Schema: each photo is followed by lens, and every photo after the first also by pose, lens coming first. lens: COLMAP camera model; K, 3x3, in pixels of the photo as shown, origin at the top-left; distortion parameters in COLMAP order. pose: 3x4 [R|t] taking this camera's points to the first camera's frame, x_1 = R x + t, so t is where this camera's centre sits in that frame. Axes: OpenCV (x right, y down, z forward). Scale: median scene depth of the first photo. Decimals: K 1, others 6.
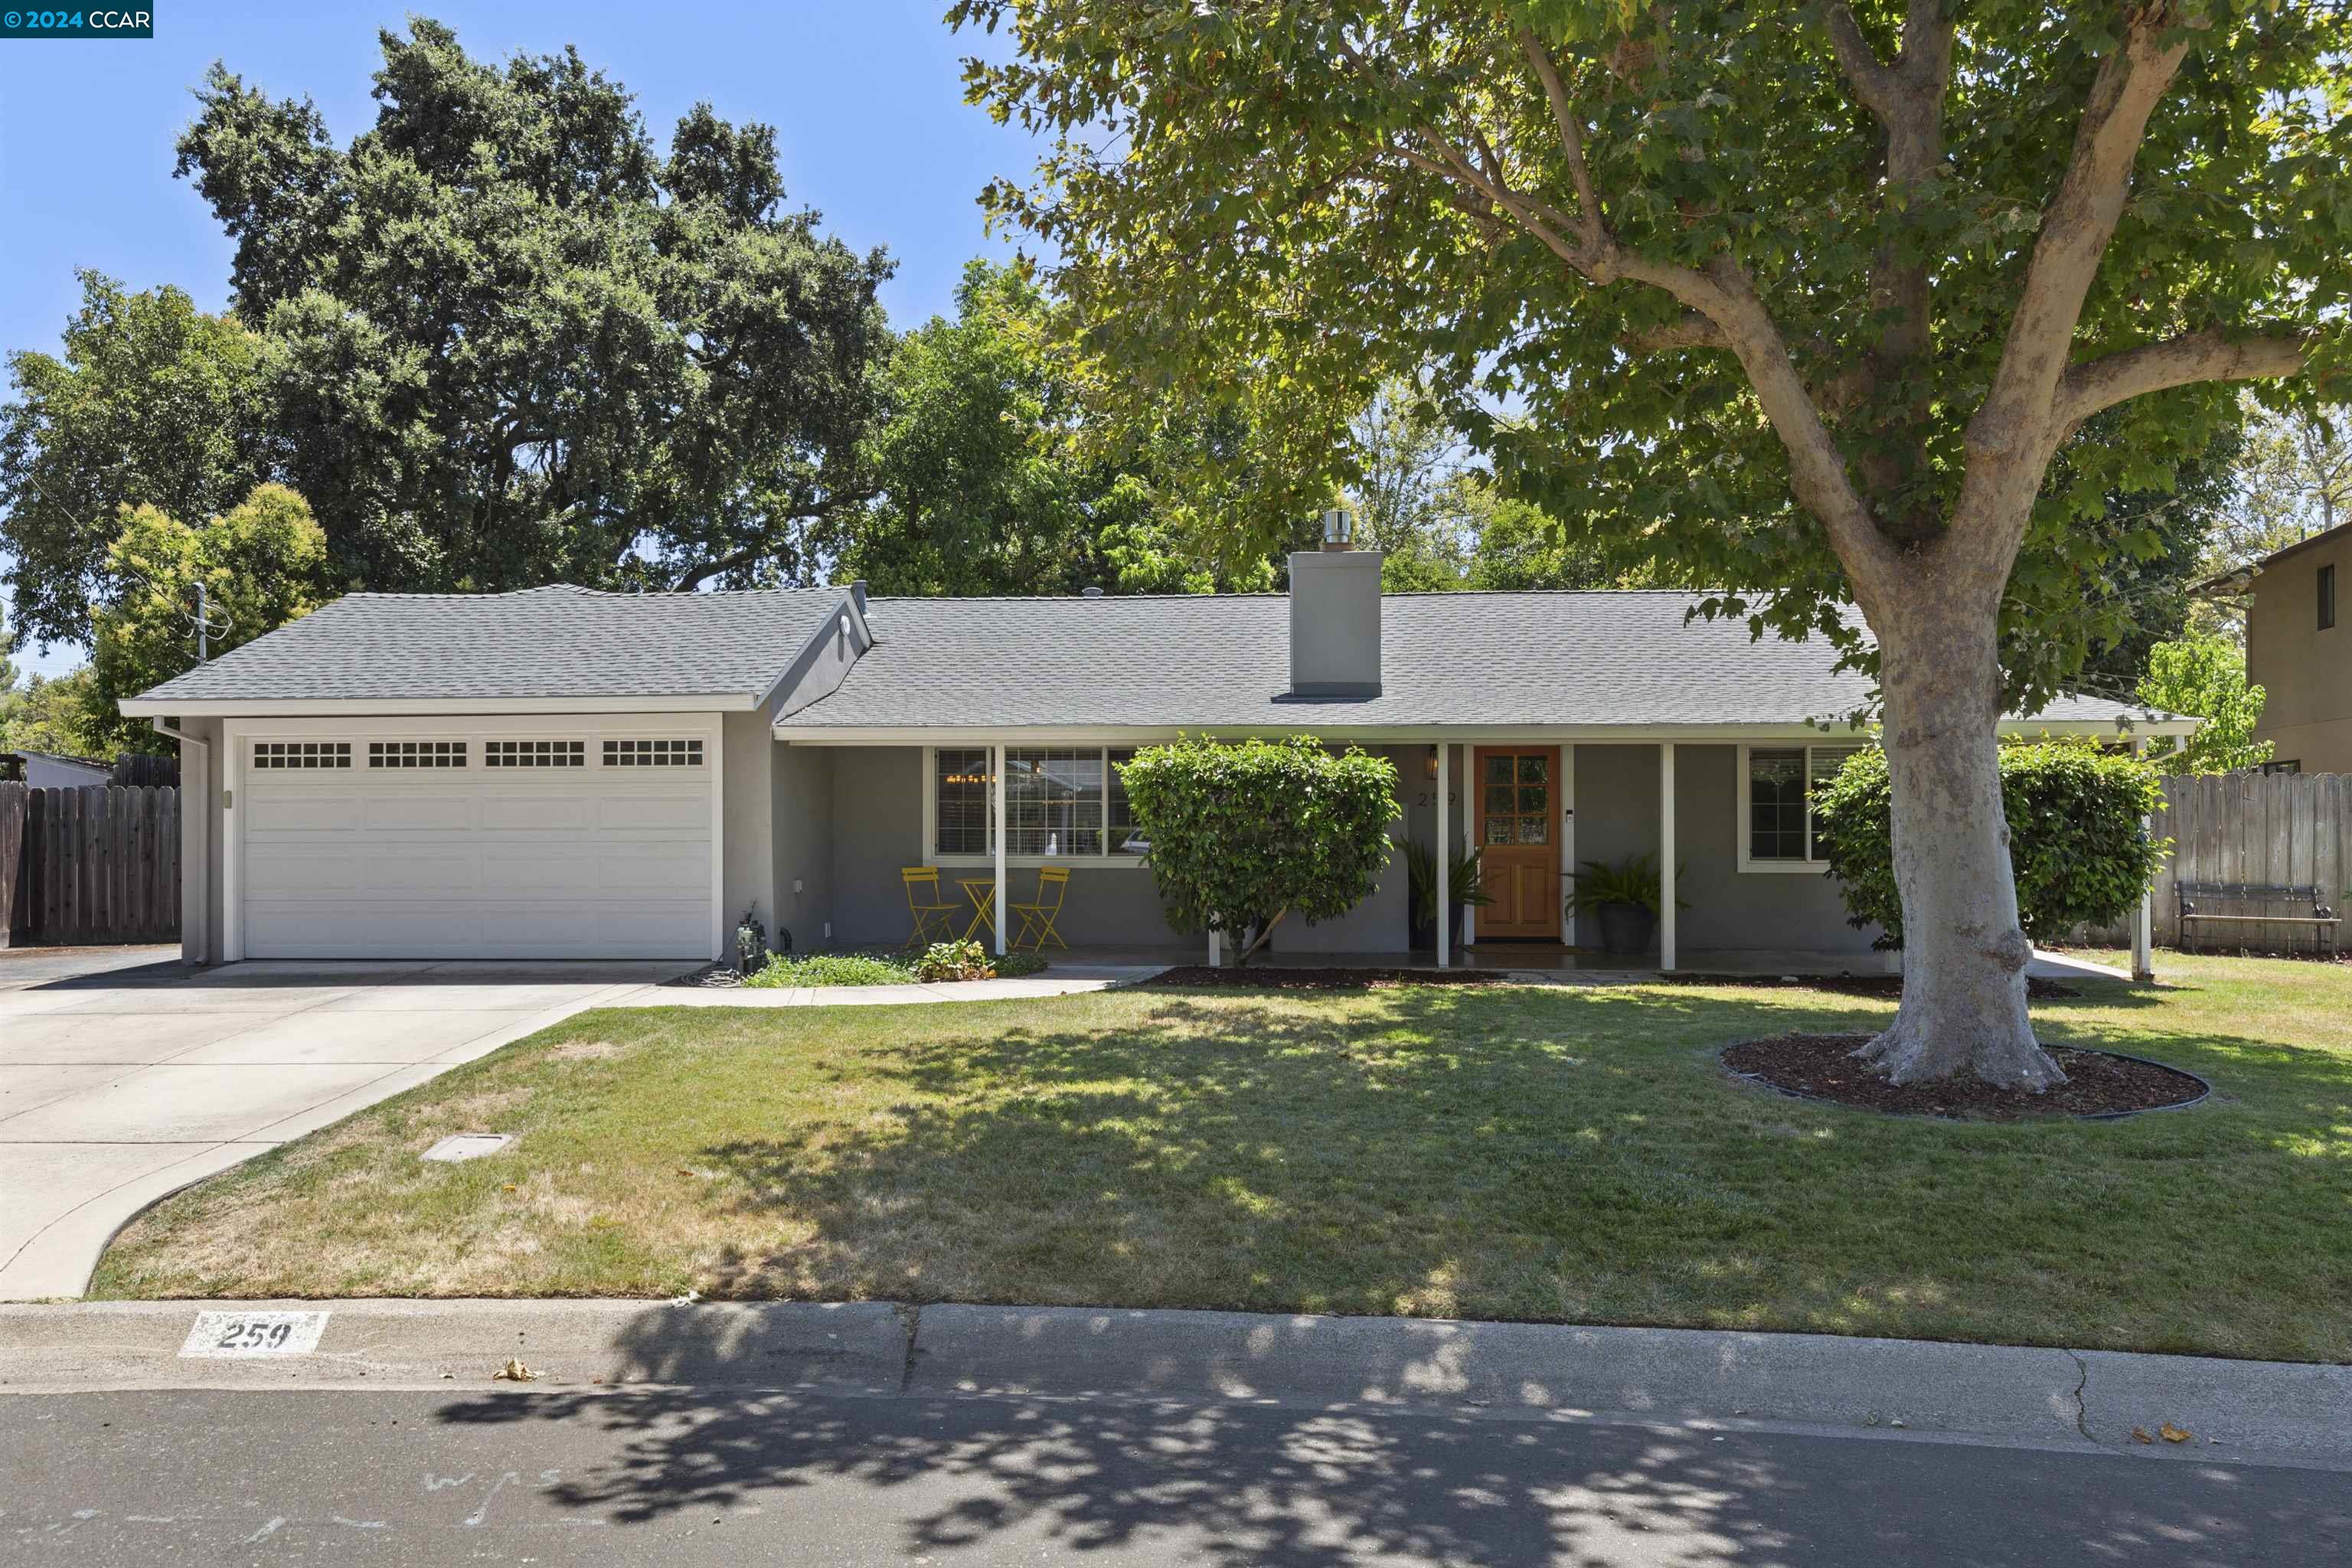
lens RADIAL K [[1506.8, 0, 1173.9], [0, 1506.8, 817.2], [0, 0, 1]] dist [-0.034642, -0.000386]
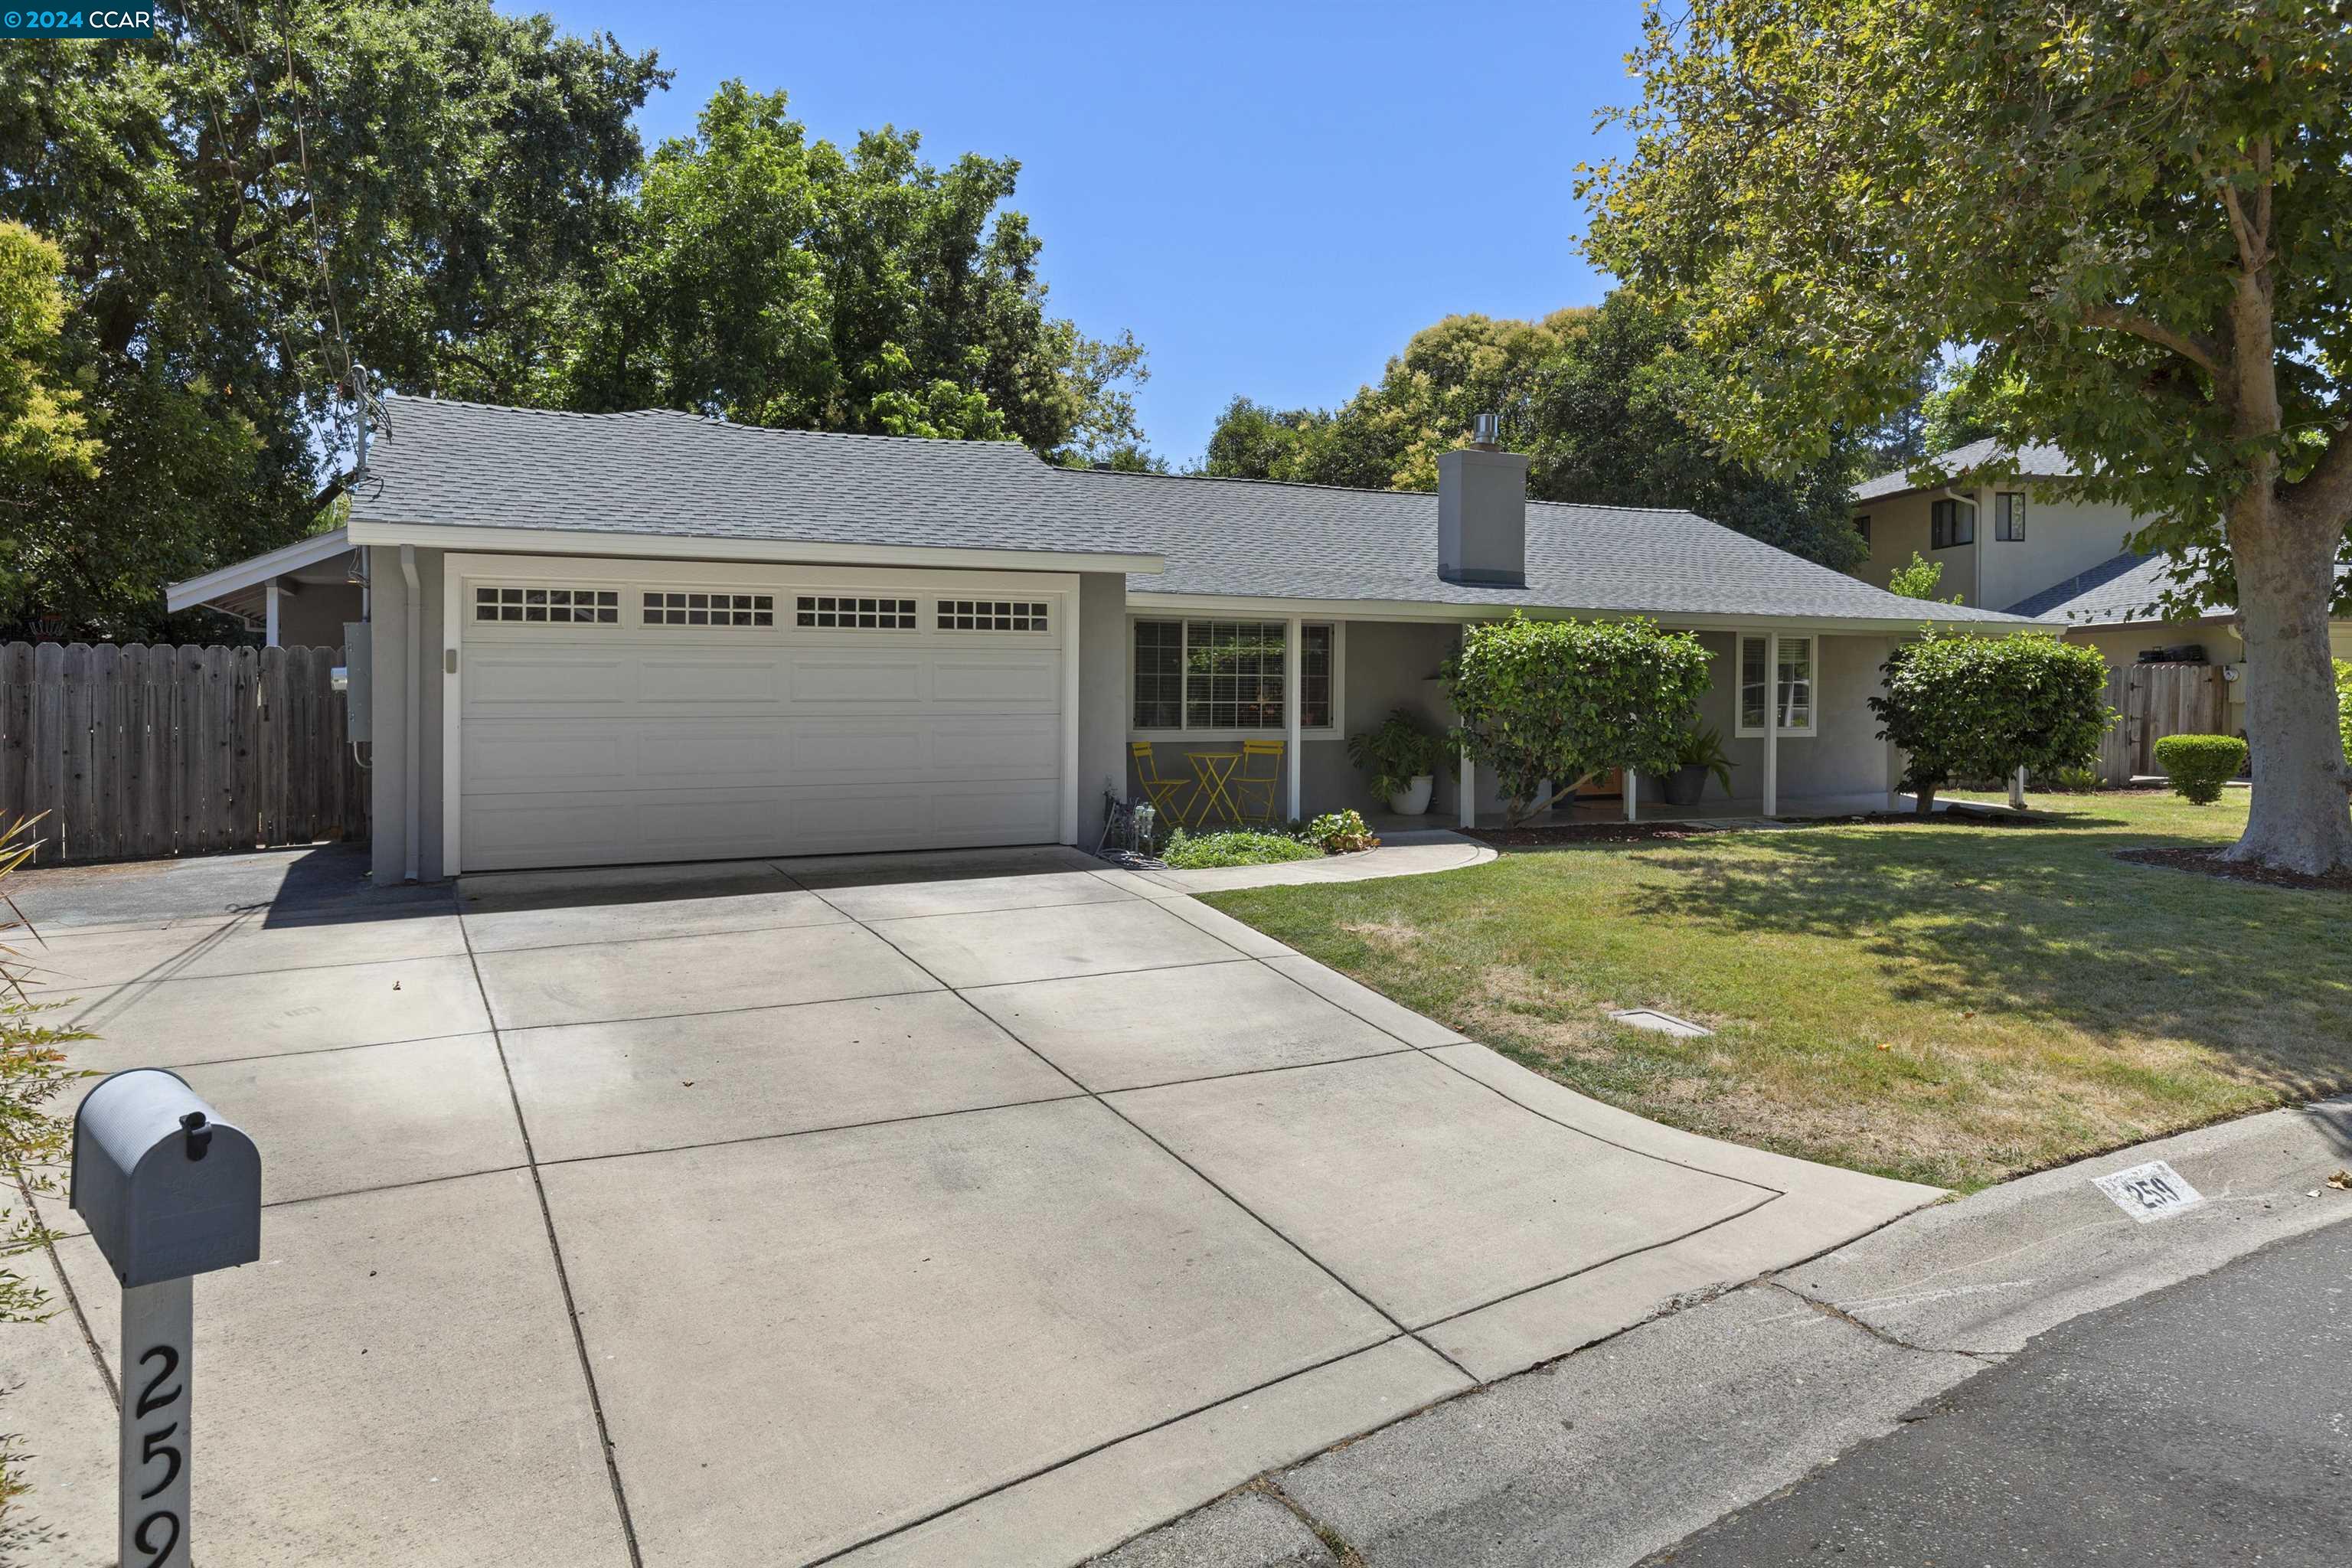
lens RADIAL K [[1476.4, 0, 1173.9], [0, 1476.4, 690.9], [0, 0, 1]] dist [-0.117346, 0.091386]
pose [[0.876580, 0.005806, 0.481222, -0.672769], [-0.009532, 0.999941, 0.005300, -0.003655], [-0.481163, -0.009233, 0.876583, 0.173041]]
